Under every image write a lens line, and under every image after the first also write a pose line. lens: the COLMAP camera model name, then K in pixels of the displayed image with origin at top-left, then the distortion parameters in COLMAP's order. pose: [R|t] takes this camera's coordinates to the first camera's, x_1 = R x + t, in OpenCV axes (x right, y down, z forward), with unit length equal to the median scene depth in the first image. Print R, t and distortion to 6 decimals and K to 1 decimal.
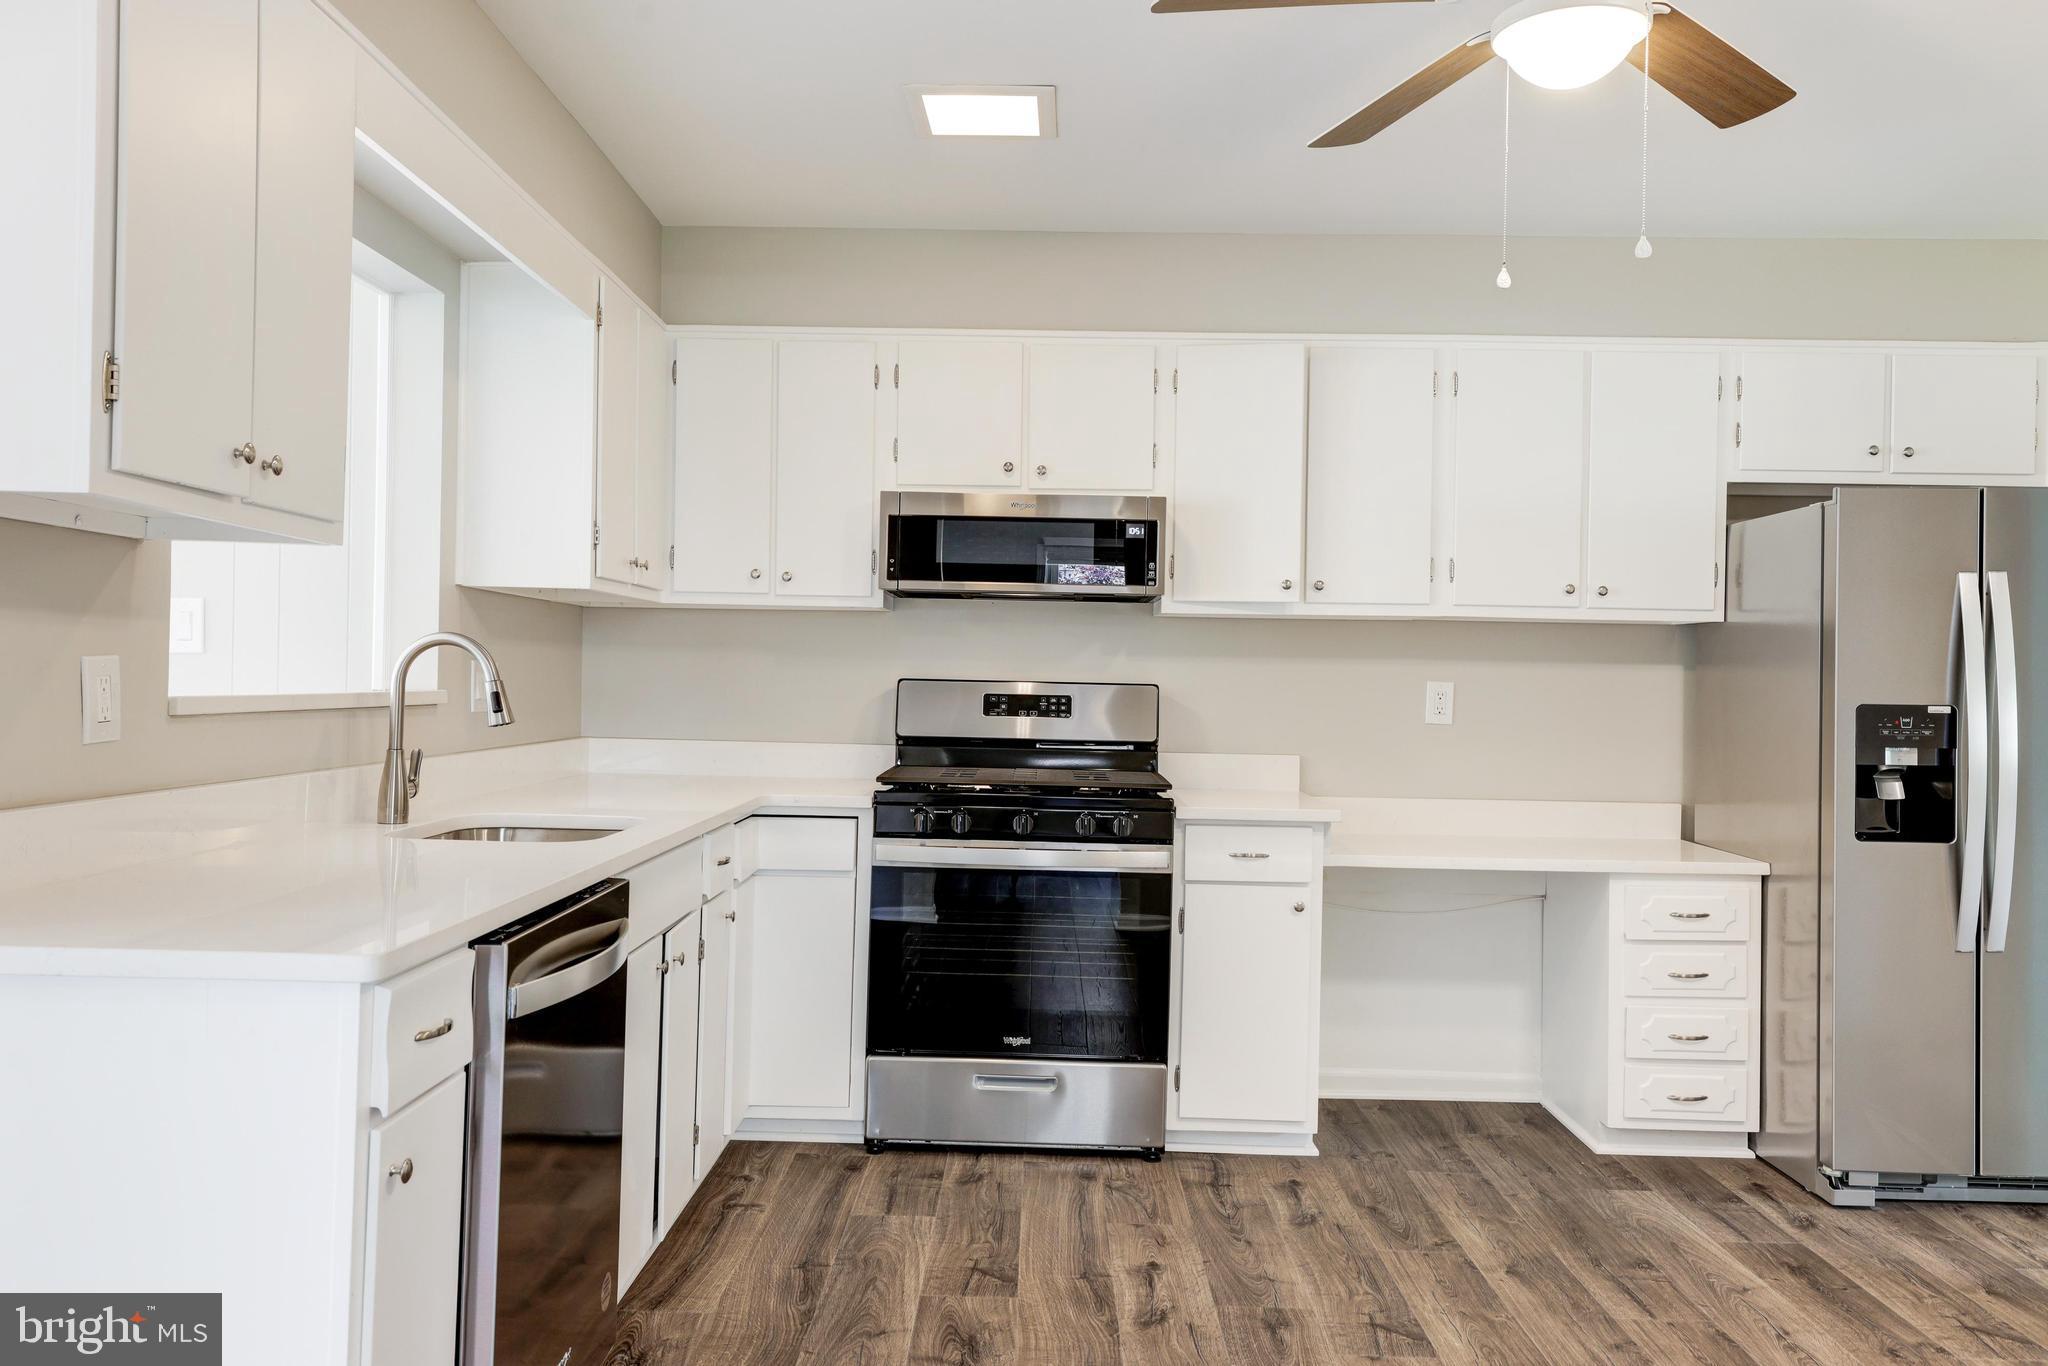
lens RADIAL K [[1533.5, 0, 1022.7], [0, 1533.5, 669.1], [0, 0, 1]] dist [0.028230, -0.002420]
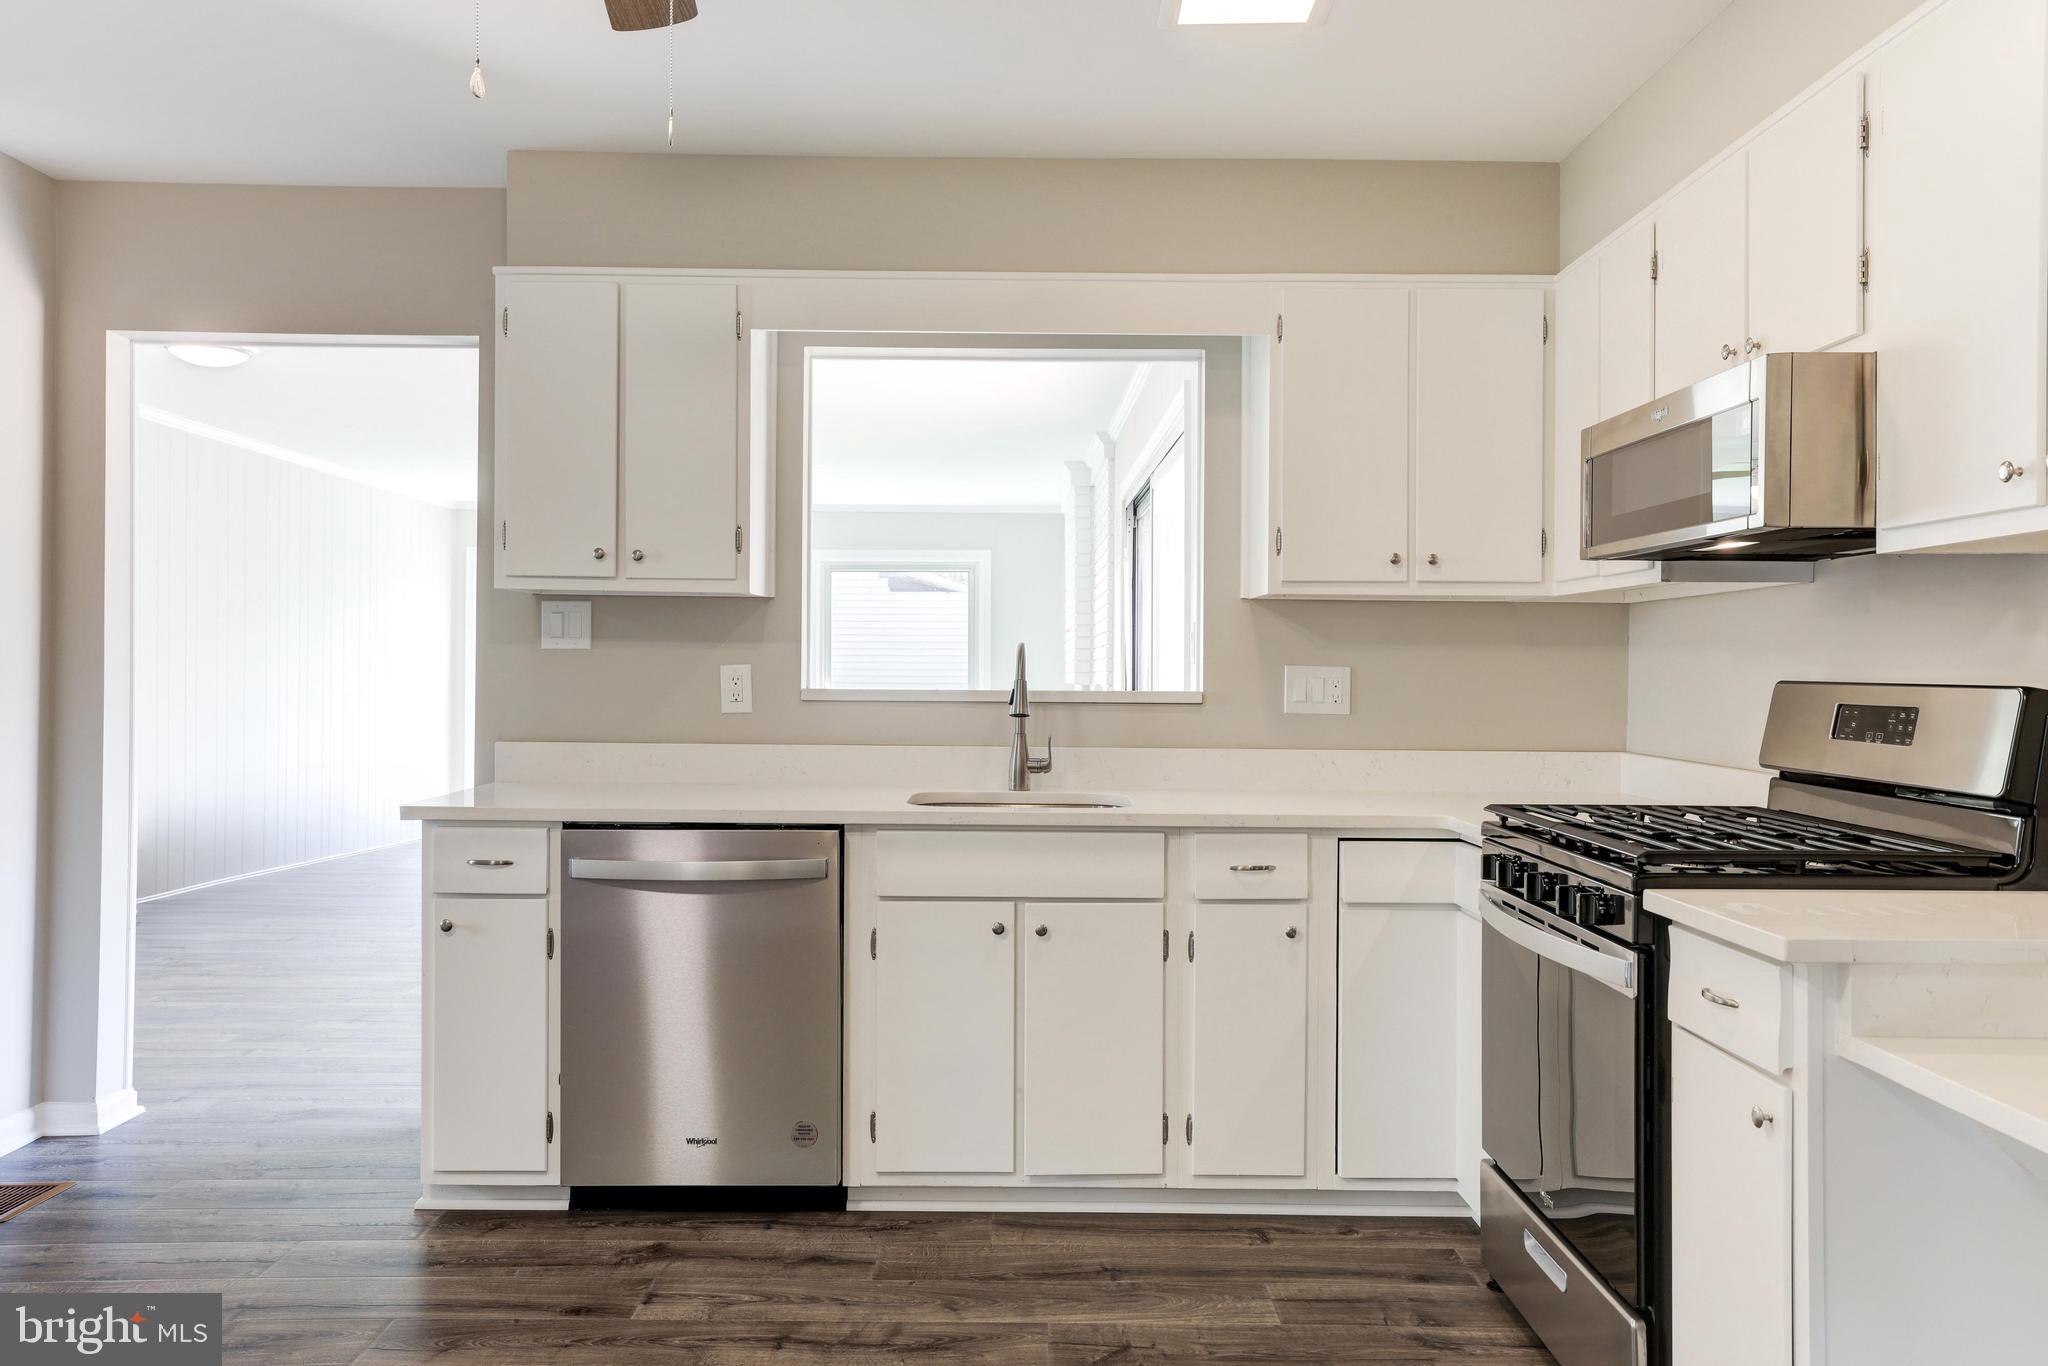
lens RADIAL K [[1544.9, 0, 1021.8], [0, 1544.9, 668.3], [0, 0, 1]] dist [-0.006439, 0.070352]
pose [[0.020167, -0.018936, -0.999617, 0.744582], [-0.003073, 0.999815, -0.019002, 0.017659], [0.999792, 0.003455, 0.020105, 0.802471]]
